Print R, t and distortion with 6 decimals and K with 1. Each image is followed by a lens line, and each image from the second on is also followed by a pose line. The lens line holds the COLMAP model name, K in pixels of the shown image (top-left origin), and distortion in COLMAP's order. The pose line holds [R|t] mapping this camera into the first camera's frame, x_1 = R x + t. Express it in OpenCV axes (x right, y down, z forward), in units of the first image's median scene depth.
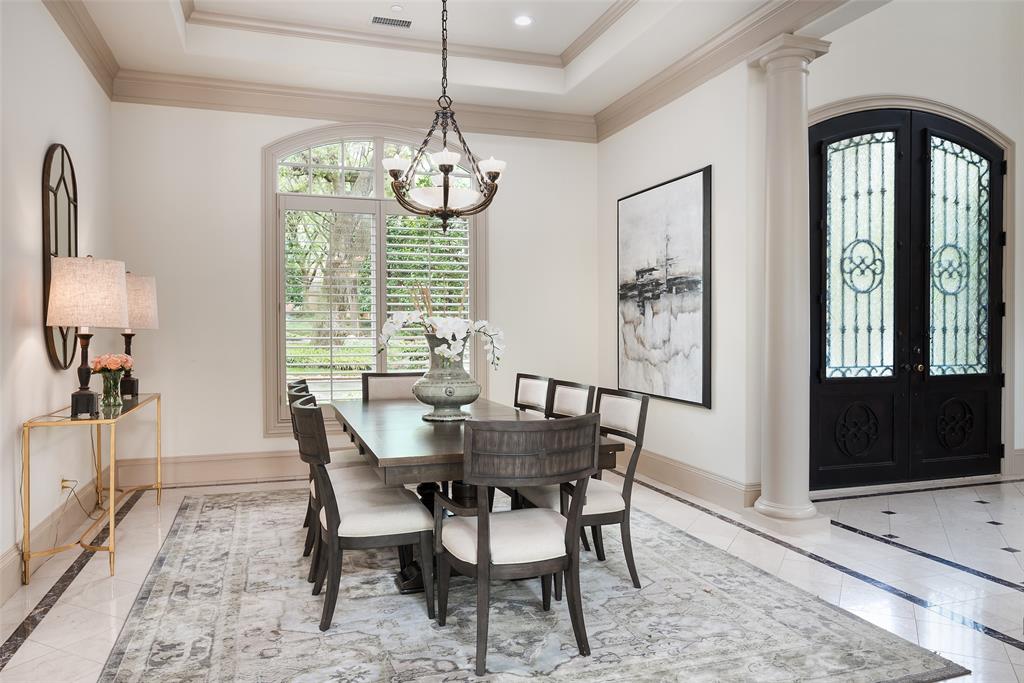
lens RADIAL K [[685.4, 0, 513.2], [0, 685.4, 341.4], [0, 0, 1]] dist [-0.002427, -0.002795]
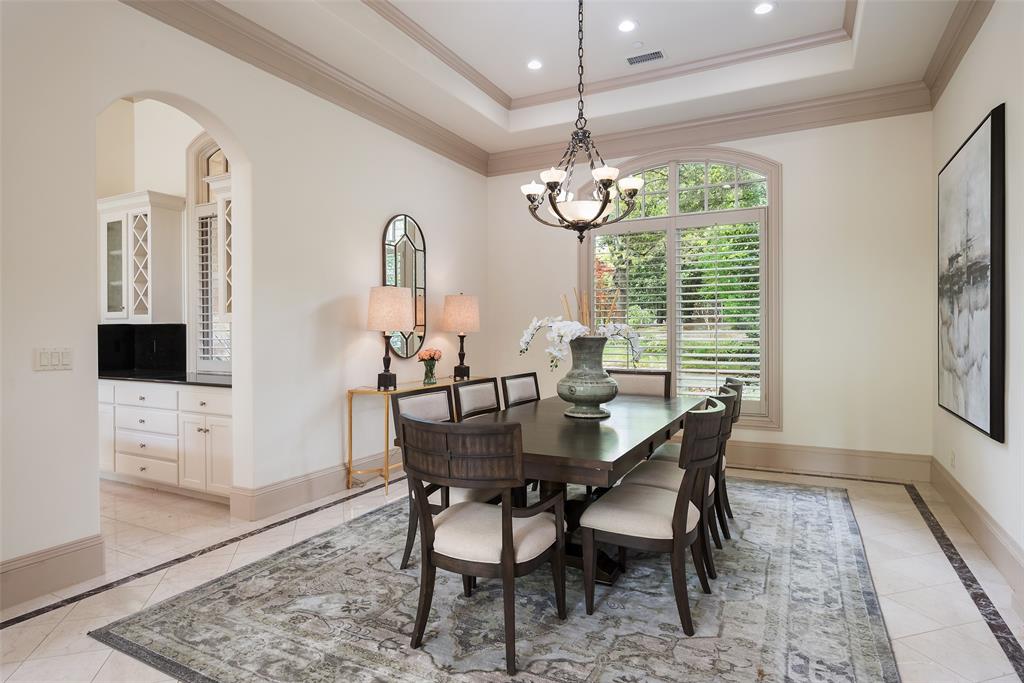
lens RADIAL K [[547.4, 0, 510.7], [0, 547.4, 338.4], [0, 0, 1]] dist [0.000823, -0.000745]
pose [[0.712365, 0.007339, -0.701770, 0.370067], [-0.010610, 0.999944, -0.000313, -0.006086], [0.701728, 0.007668, 0.712403, 0.261255]]
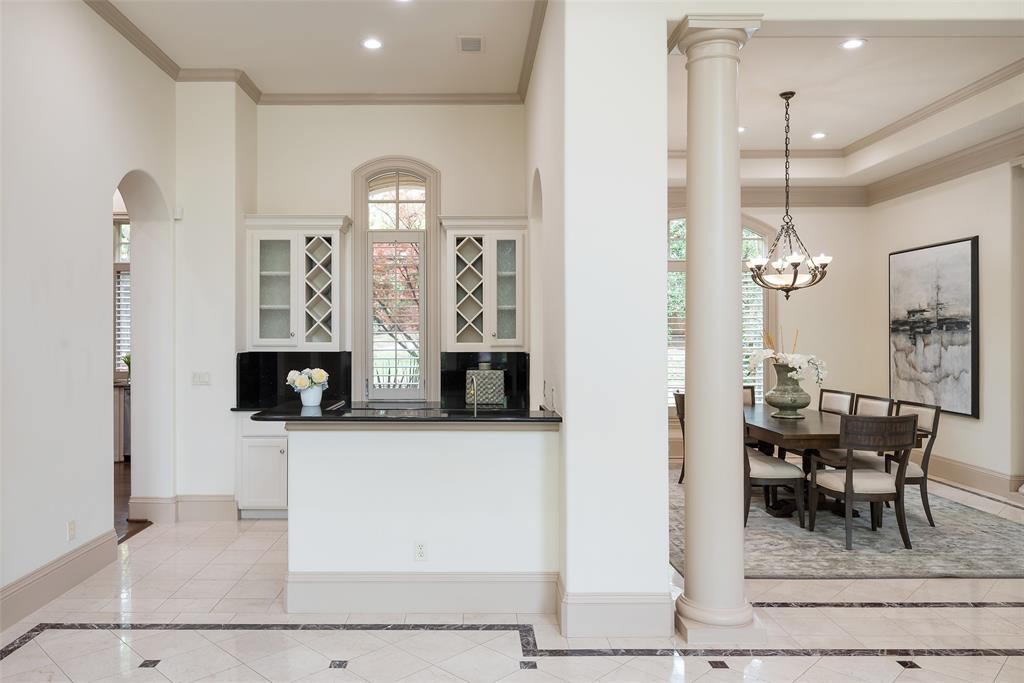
lens RADIAL K [[650.5, 0, 507.1], [0, 650.5, 342.6], [0, 0, 1]] dist [-0.000170, -0.004687]
pose [[0.948066, 0.000560, -0.318074, -0.204125], [-0.005150, 0.999894, -0.013589, -0.031430], [0.318033, 0.014522, 0.947968, -0.556104]]
